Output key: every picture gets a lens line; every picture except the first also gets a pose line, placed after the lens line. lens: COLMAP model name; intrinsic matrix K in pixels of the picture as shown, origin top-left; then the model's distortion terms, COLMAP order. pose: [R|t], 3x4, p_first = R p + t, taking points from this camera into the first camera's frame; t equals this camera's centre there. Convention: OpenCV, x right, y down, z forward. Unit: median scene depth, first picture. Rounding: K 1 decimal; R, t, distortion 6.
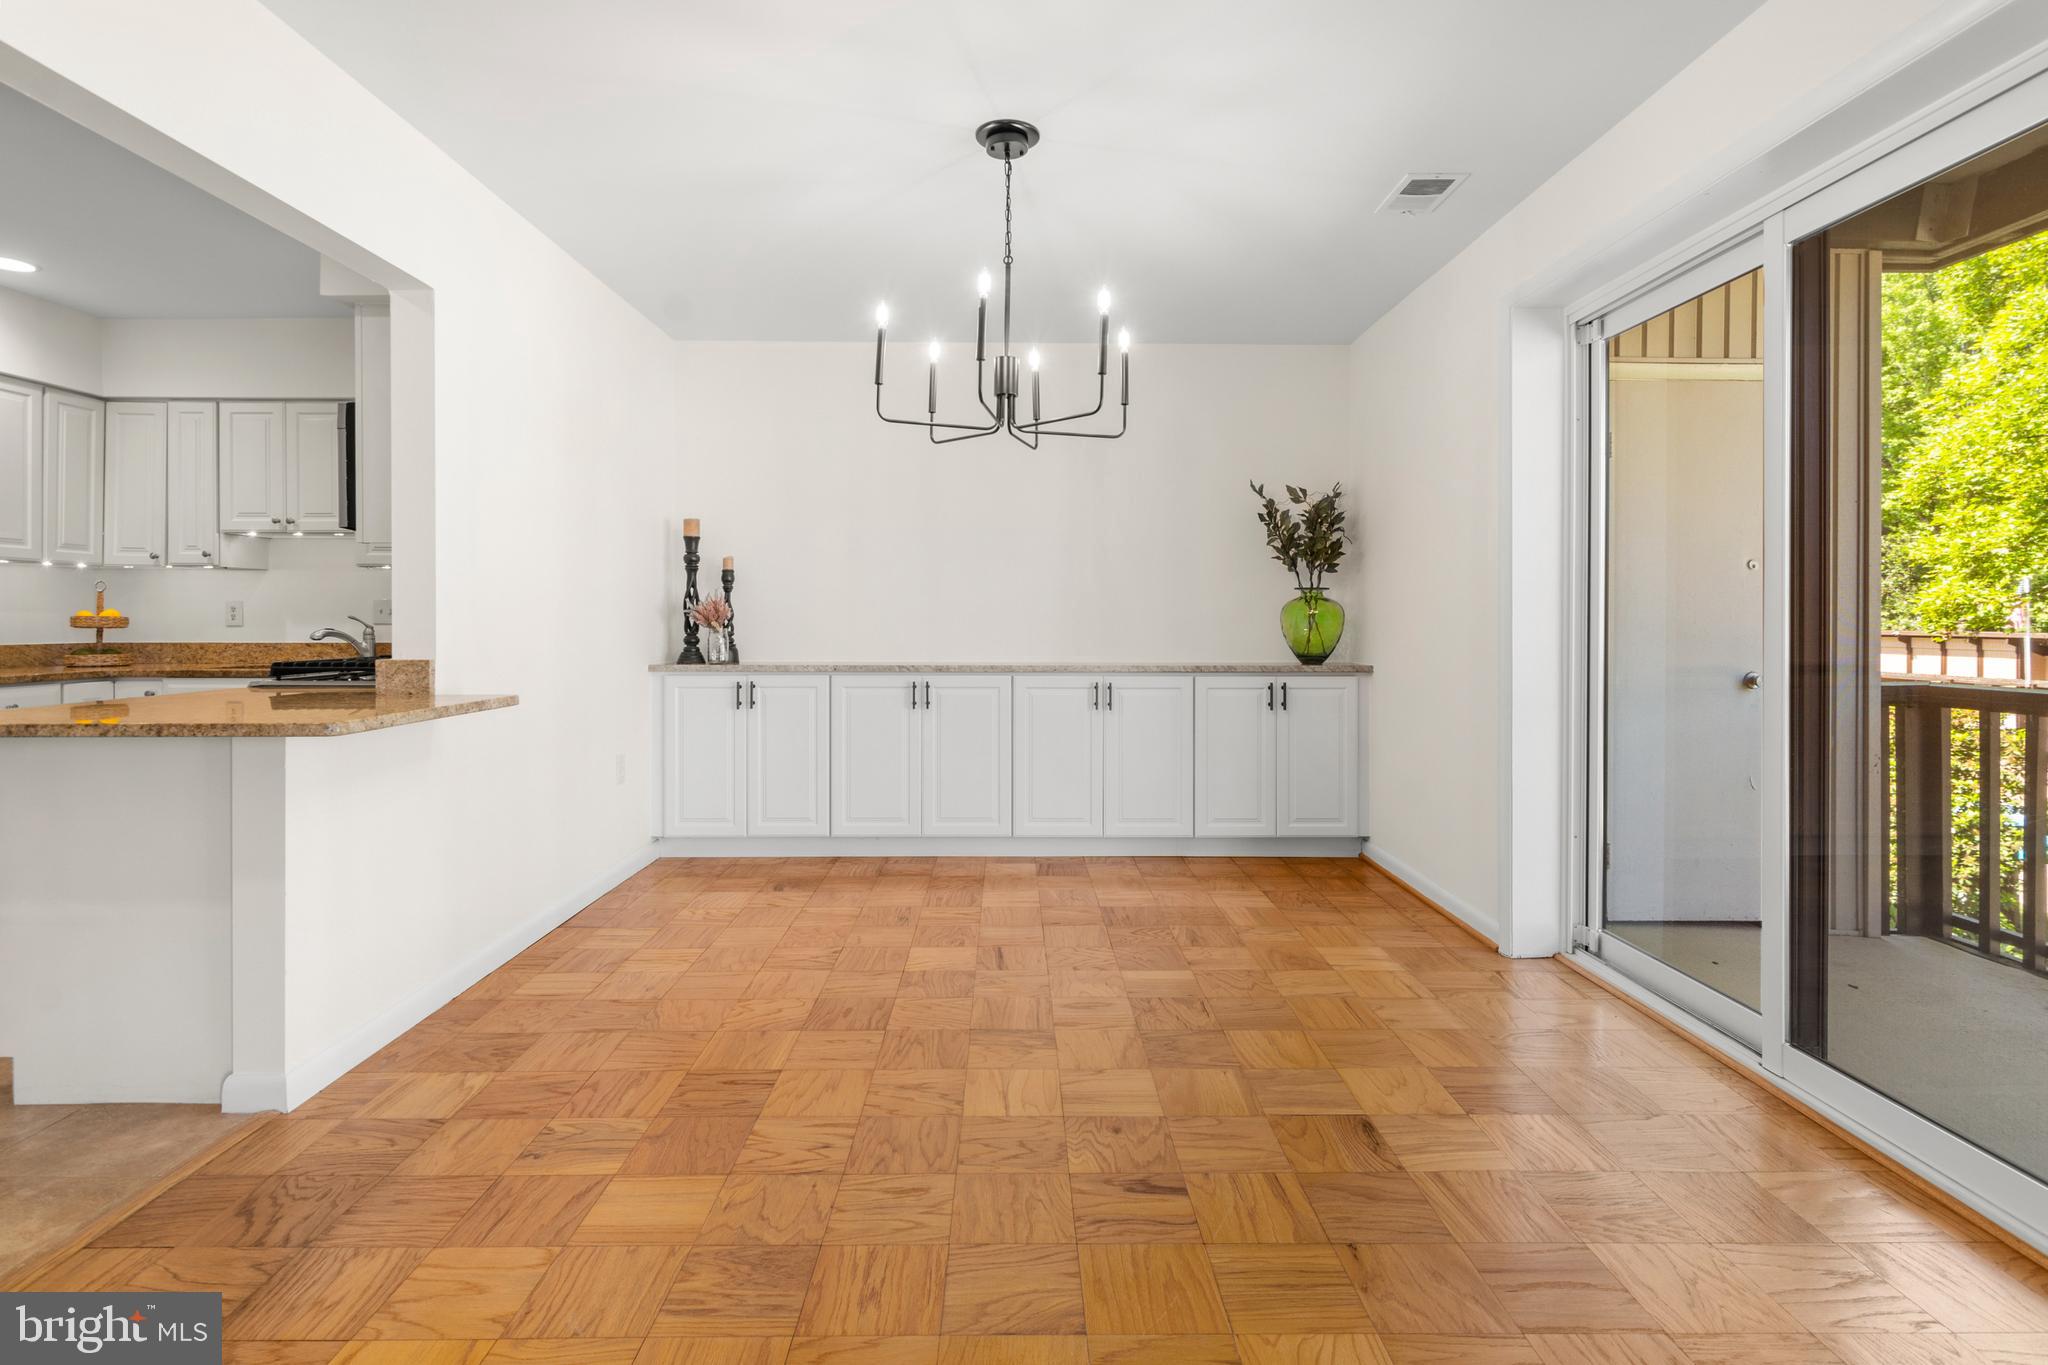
lens RADIAL K [[1004.7, 0, 1026.6], [0, 1004.7, 620.9], [0, 0, 1]] dist [0.000203, -0.000171]
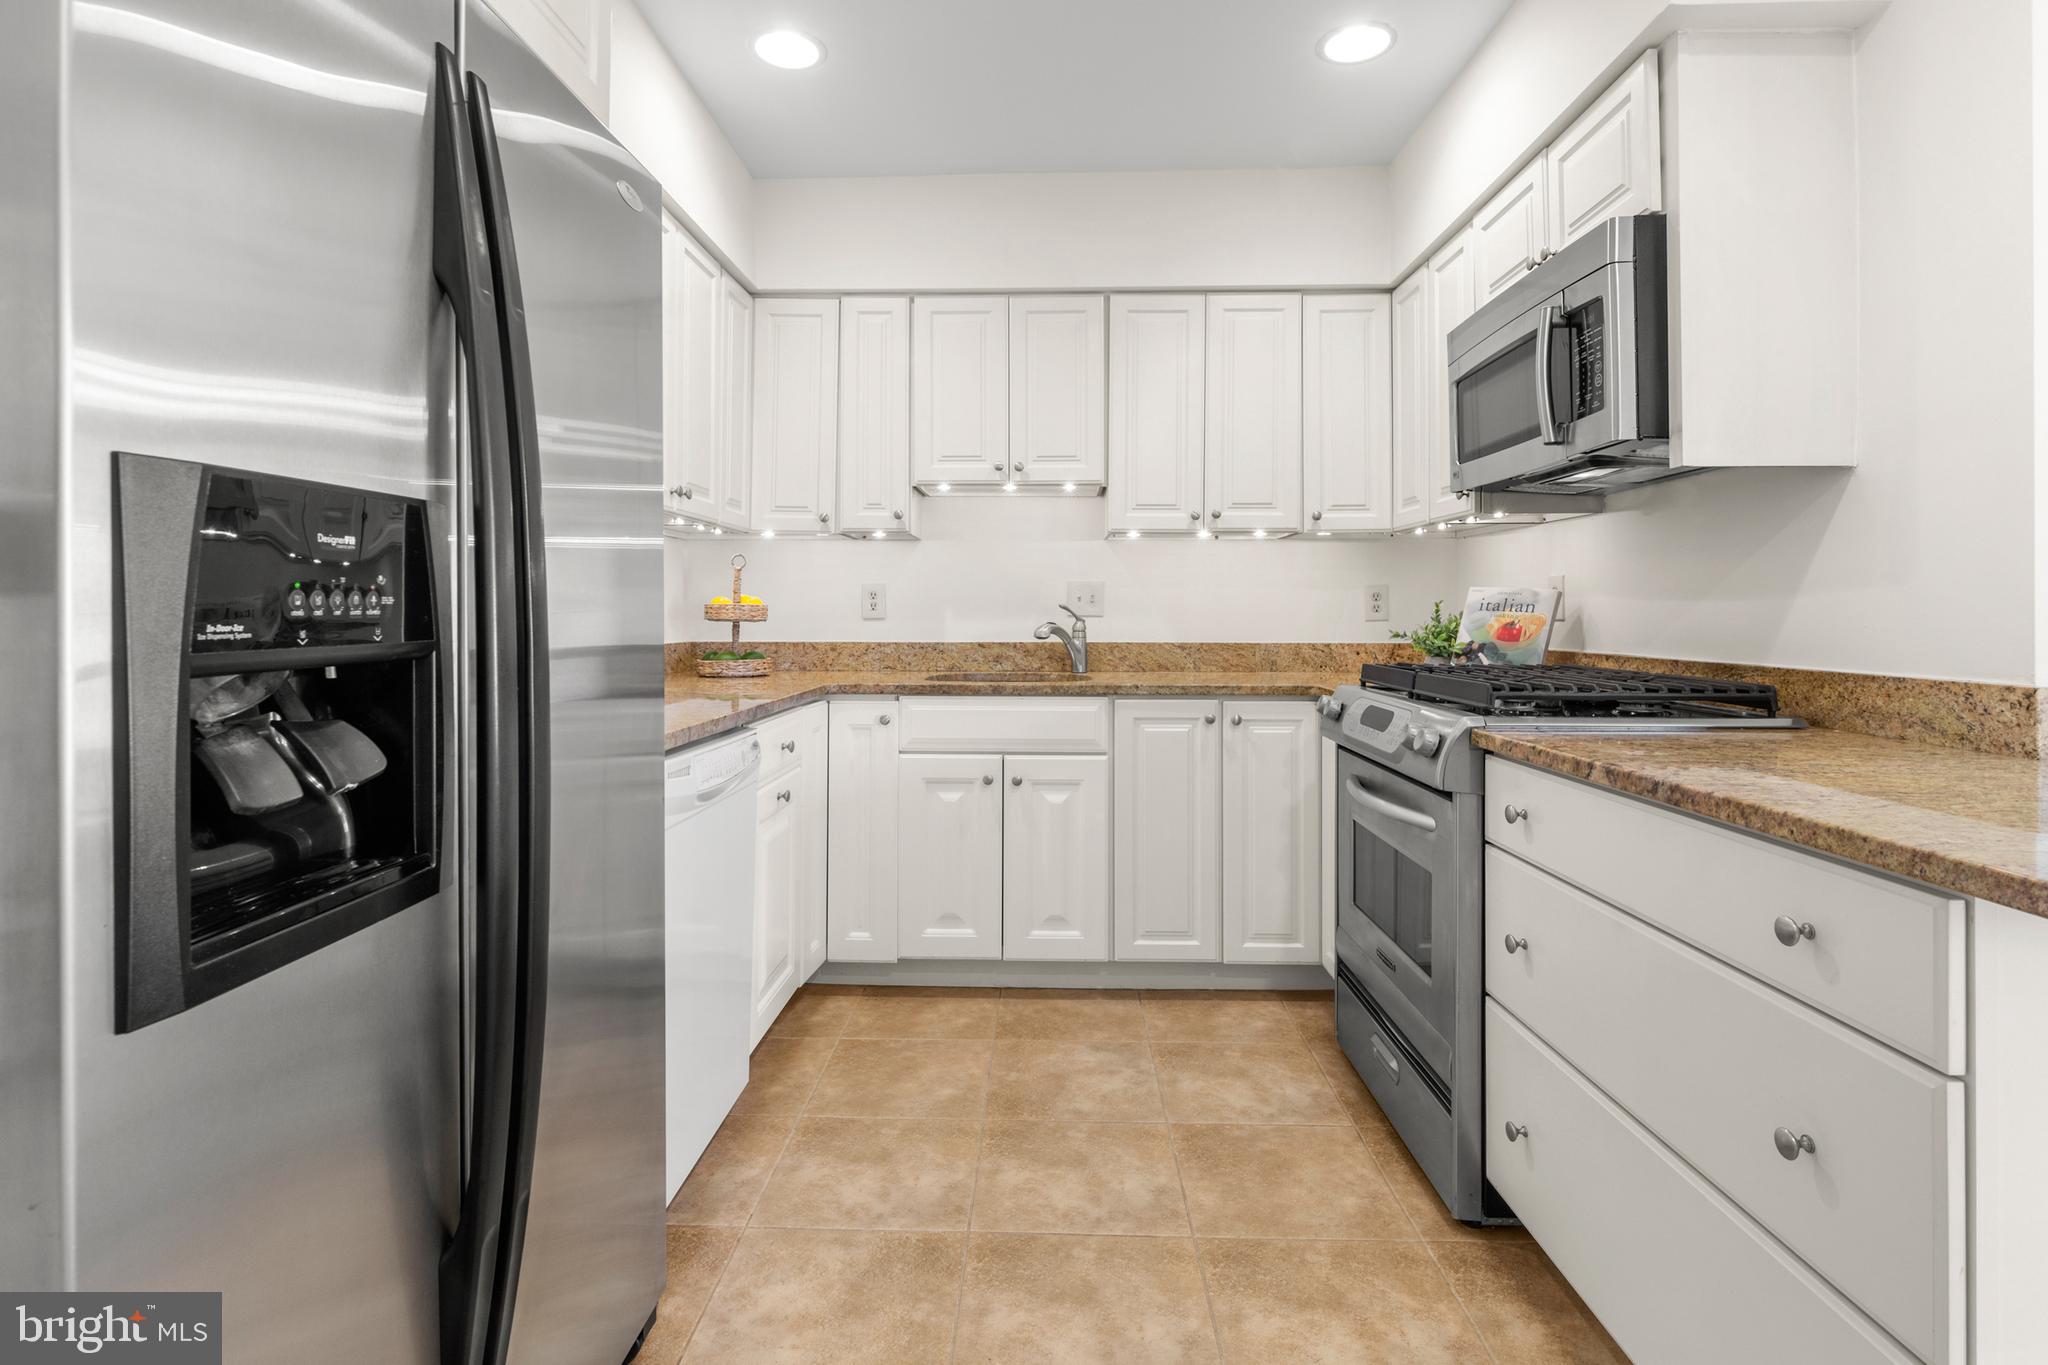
lens RADIAL K [[1029.9, 0, 1064.1], [0, 1029.9, 609.9], [0, 0, 1]] dist [0.007428, -0.000060]
pose [[0.999517, 0.000253, -0.031080, -0.731101], [-0.000410, 0.999987, -0.005067, 0.002794], [0.031078, 0.005077, 0.999504, 0.314496]]
